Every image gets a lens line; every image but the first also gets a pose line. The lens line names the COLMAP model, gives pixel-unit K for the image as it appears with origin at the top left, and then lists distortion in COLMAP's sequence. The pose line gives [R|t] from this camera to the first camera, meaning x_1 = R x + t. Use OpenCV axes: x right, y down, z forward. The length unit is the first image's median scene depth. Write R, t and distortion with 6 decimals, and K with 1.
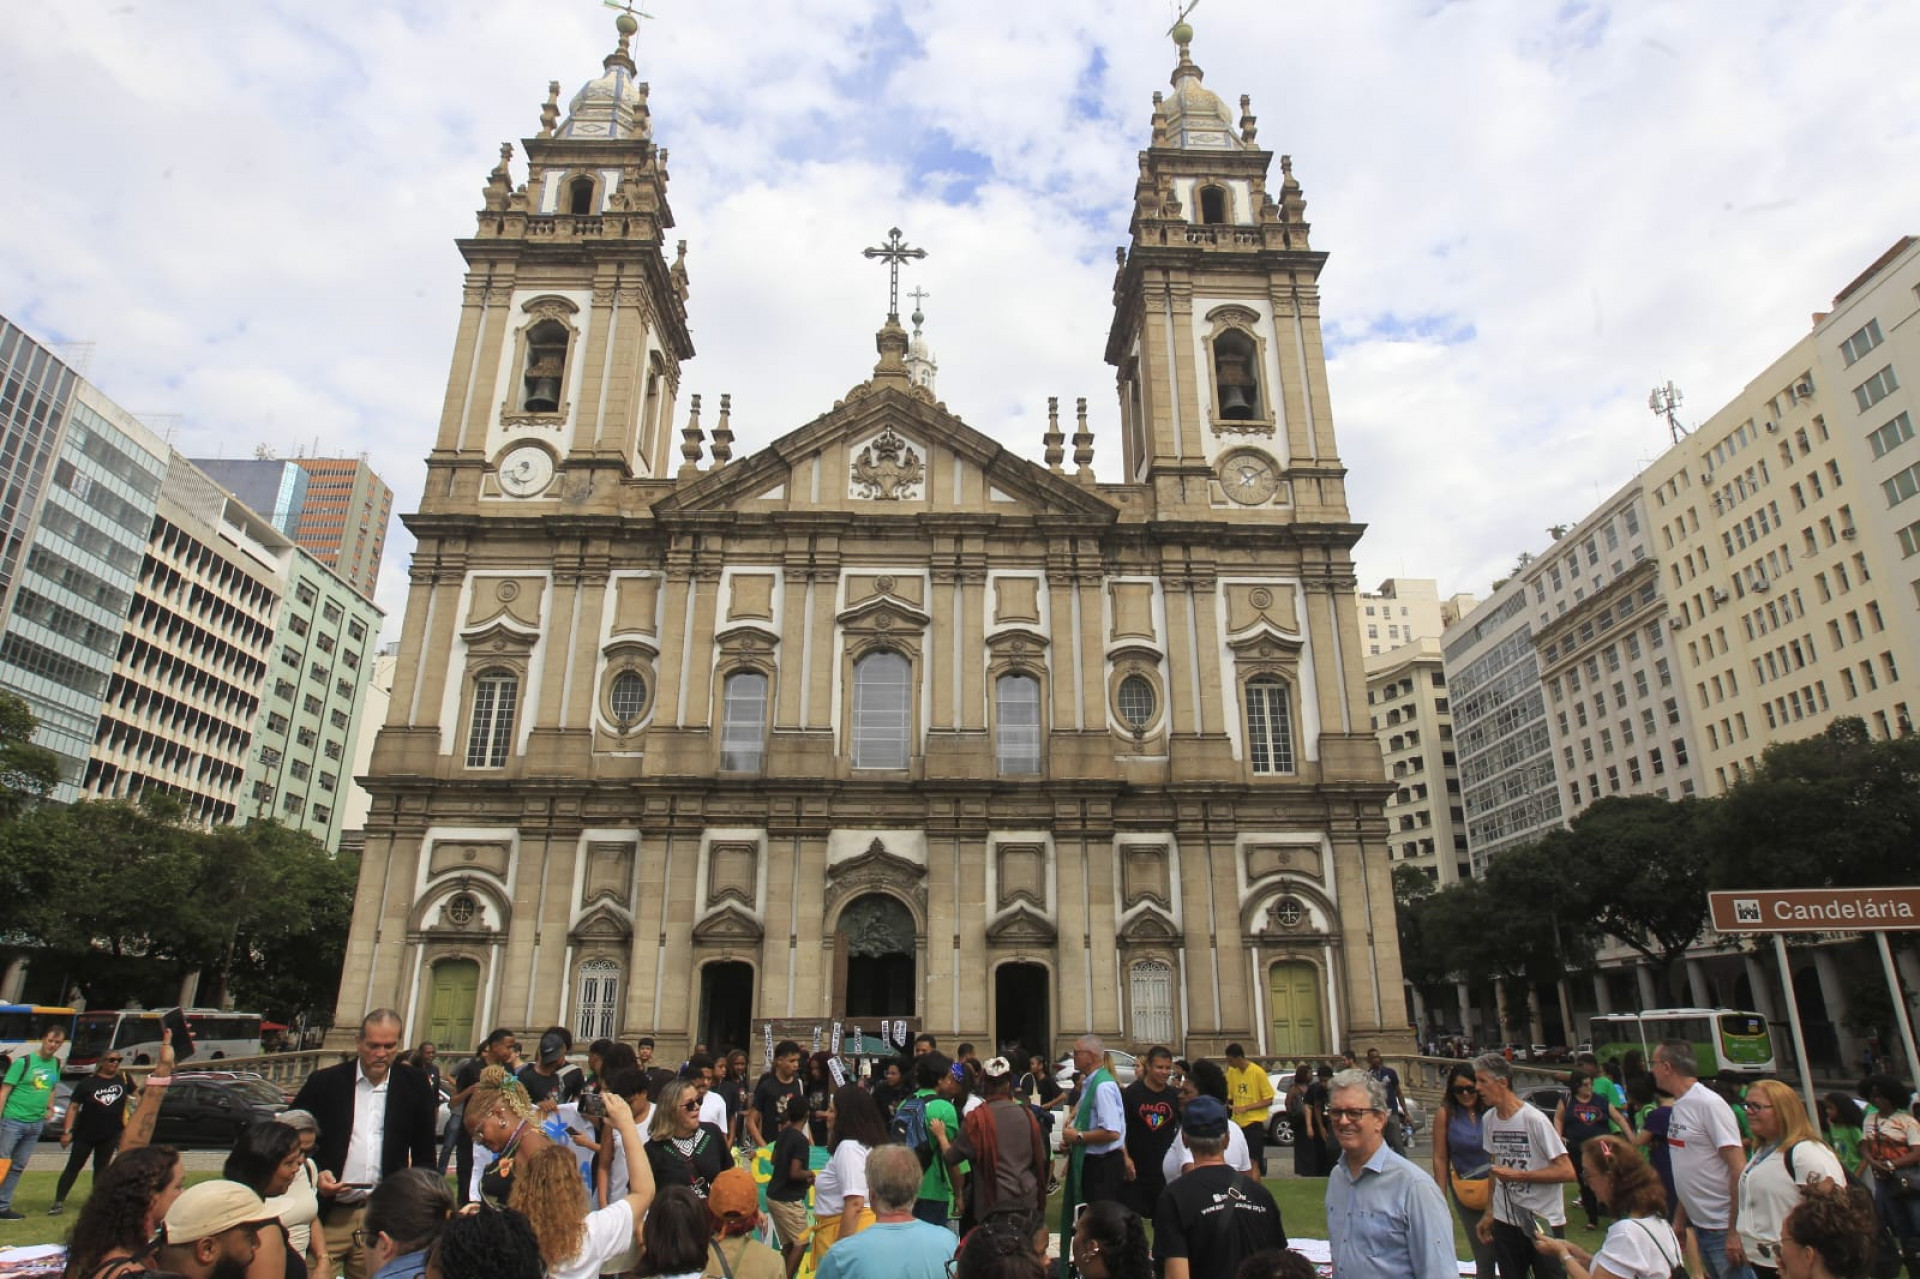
lens RADIAL K [[1125.8, 0, 973.6], [0, 1125.8, 644.9], [0, 0, 1]] dist [-0.075285, 0.045128]
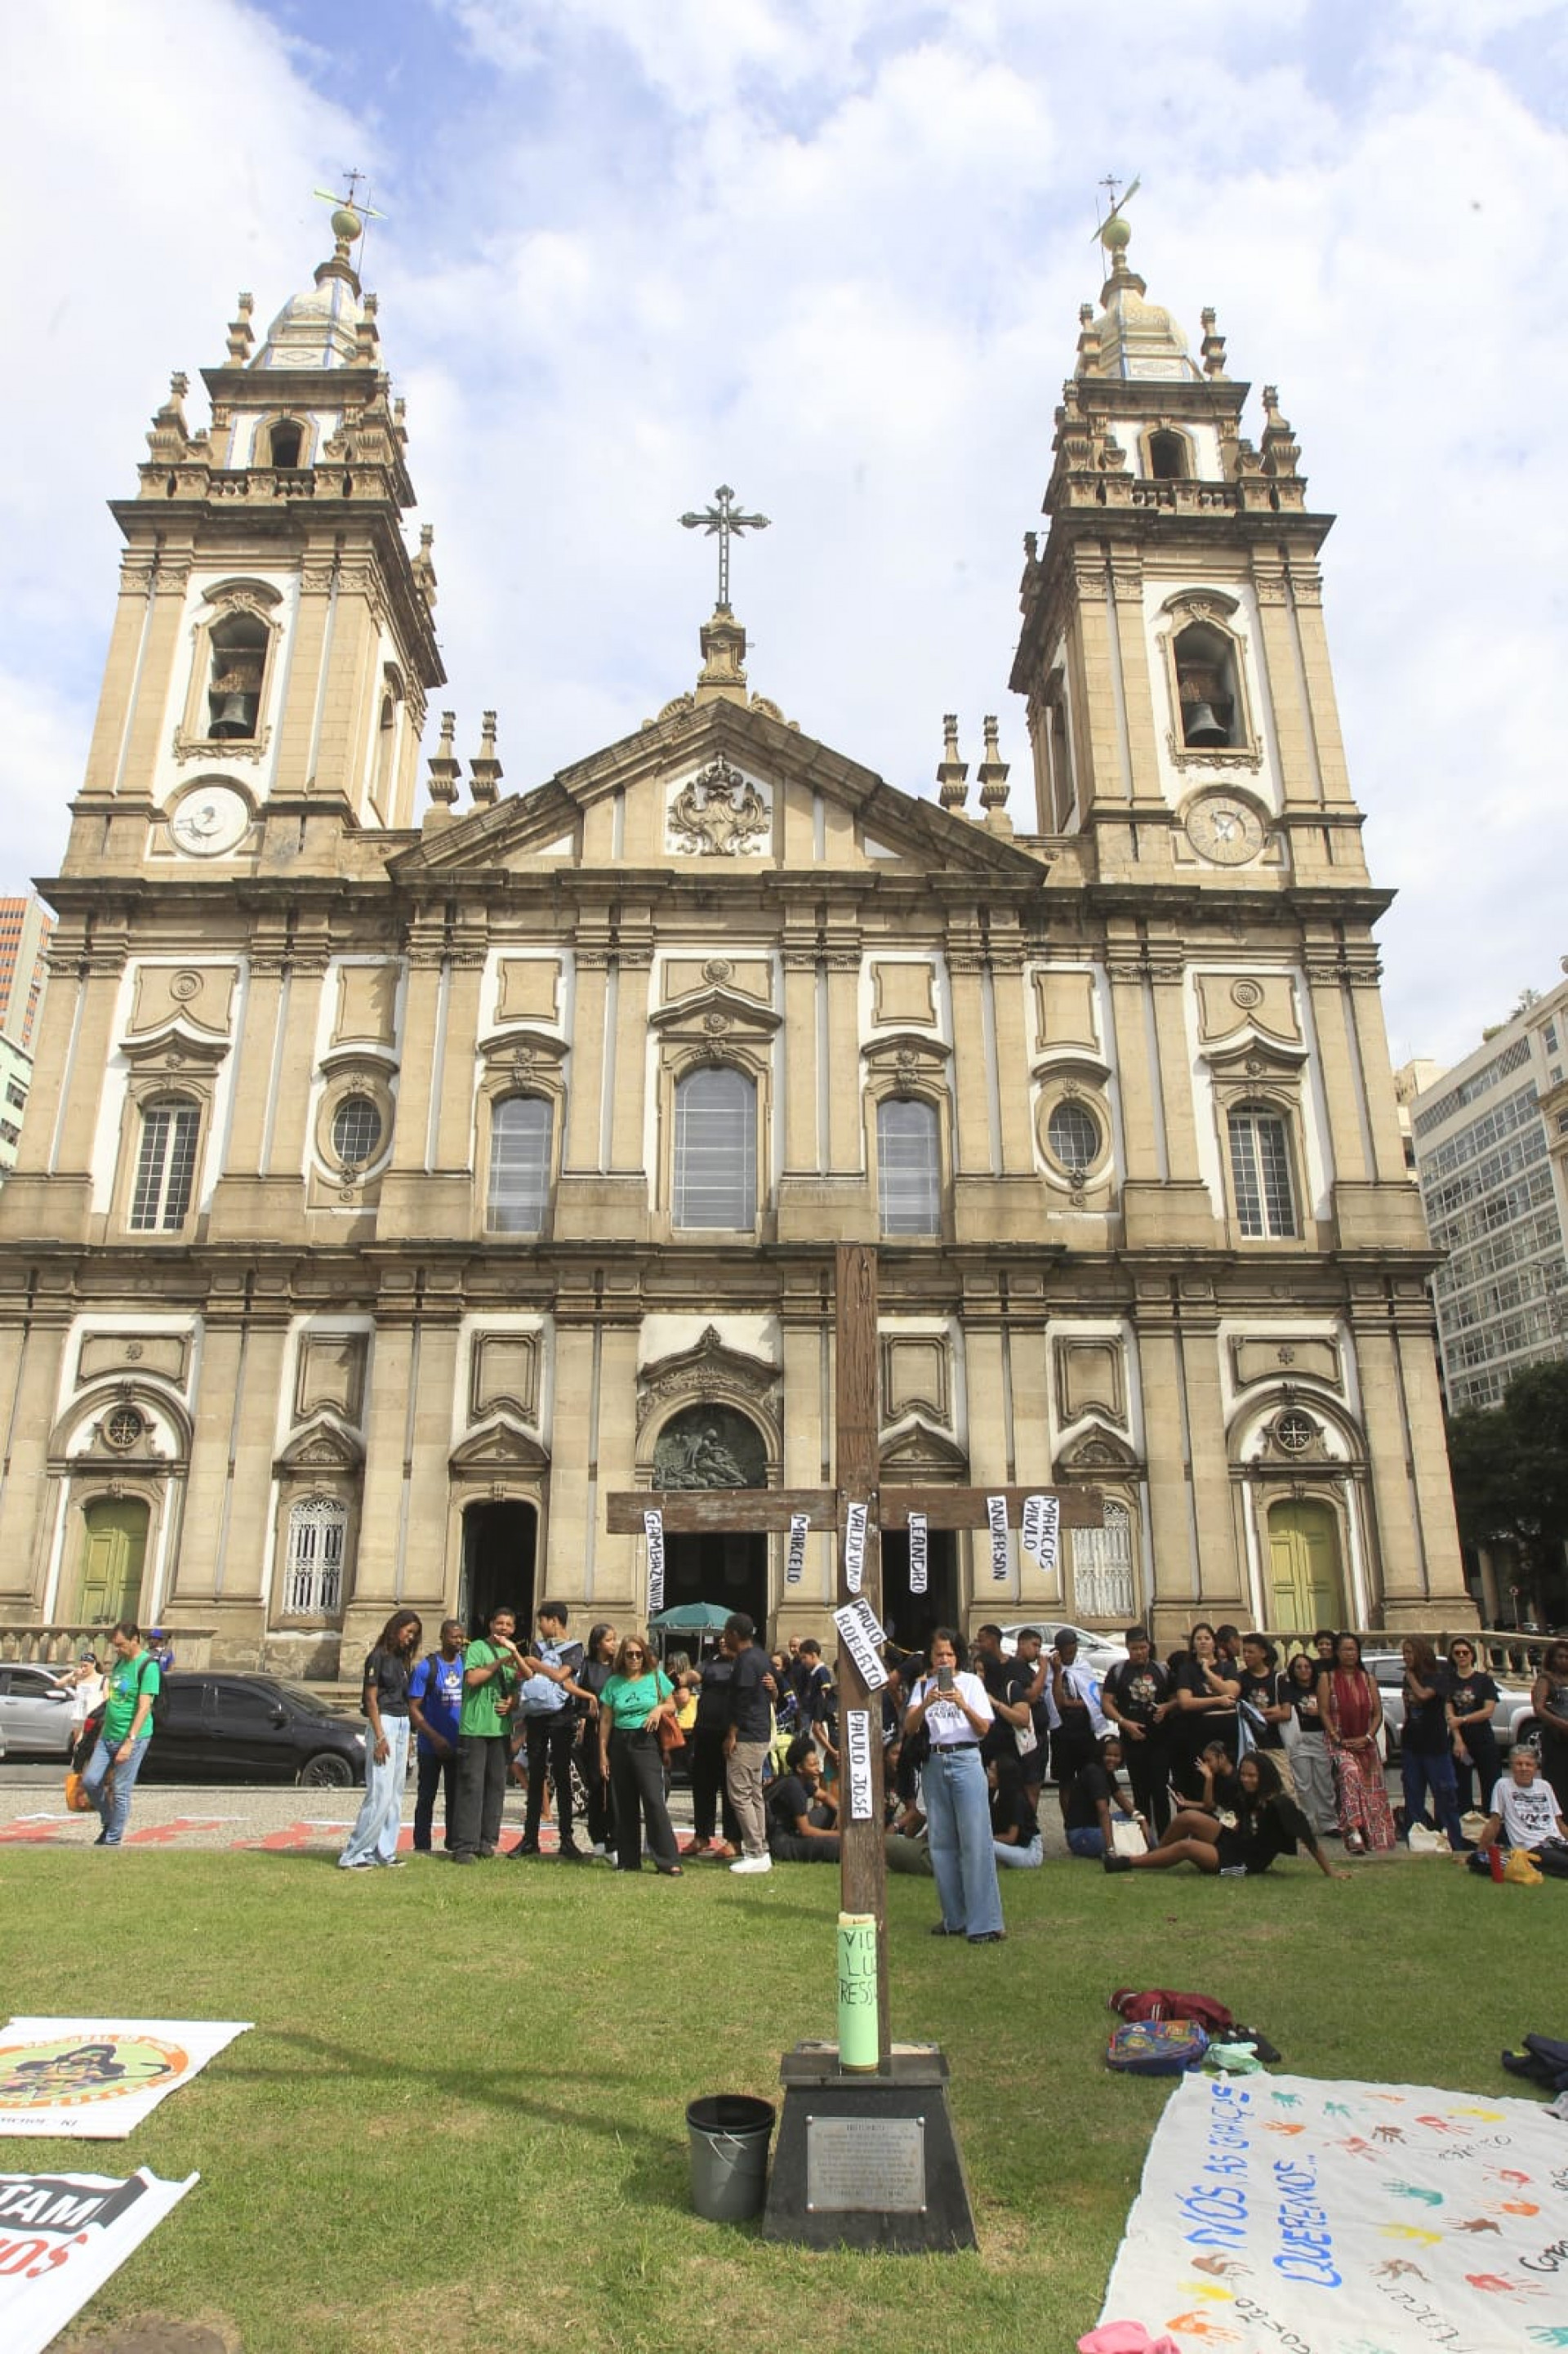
lens RADIAL K [[1380.1, 0, 777.3], [0, 1380.1, 1198.6], [0, 0, 1]] dist [-0.075285, 0.045128]
pose [[0.999928, -0.001956, -0.011814, -0.030511], [0.002459, 0.999084, 0.042717, 0.050157], [0.011719, -0.042743, 0.999017, 0.128151]]
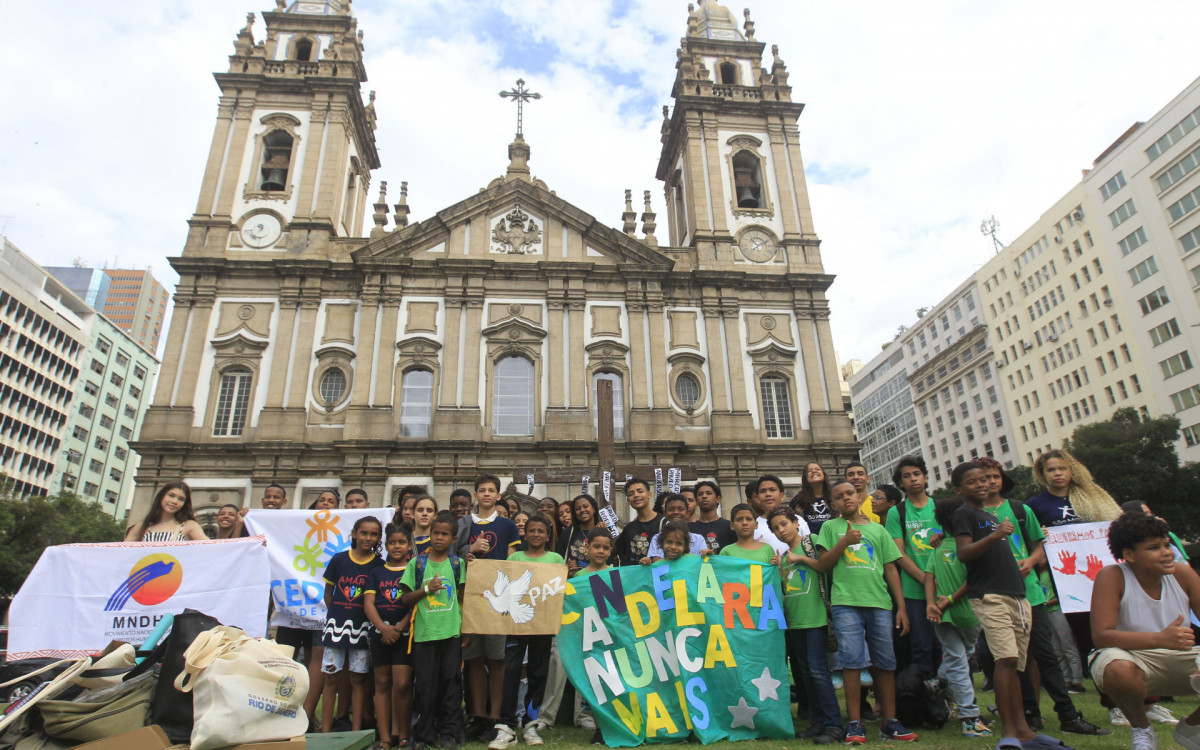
lens RADIAL K [[700.9, 0, 608.1], [0, 700.9, 376.4], [0, 0, 1]] dist [-0.072757, 0.041799]
pose [[0.996228, 0.001806, 0.086759, -0.037280], [0.001097, 0.999441, -0.033410, 0.061044], [-0.086771, 0.033379, 0.995669, 0.093377]]
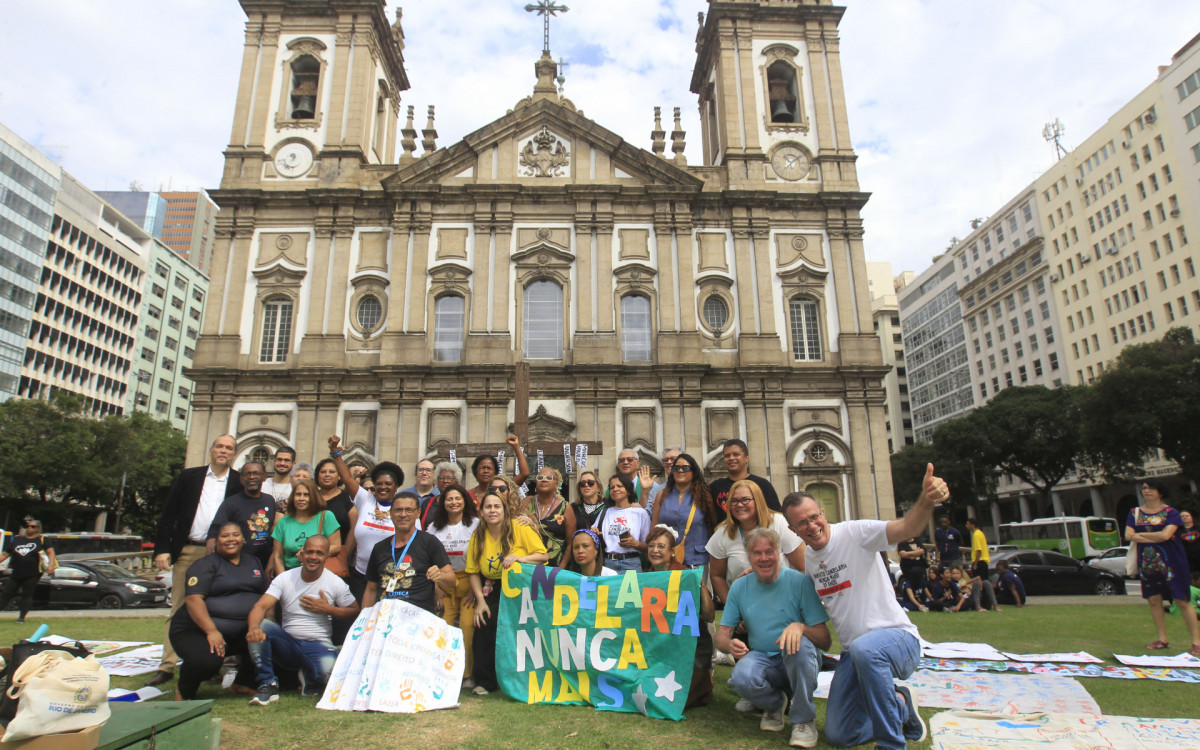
lens RADIAL K [[699.6, 0, 609.3], [0, 699.6, 376.4], [0, 0, 1]] dist [-0.067721, 0.033049]
pose [[0.999790, -0.011101, 0.017224, -0.011302], [0.009488, 0.995796, 0.091108, 0.047143], [-0.018163, -0.090926, 0.995692, 0.079645]]
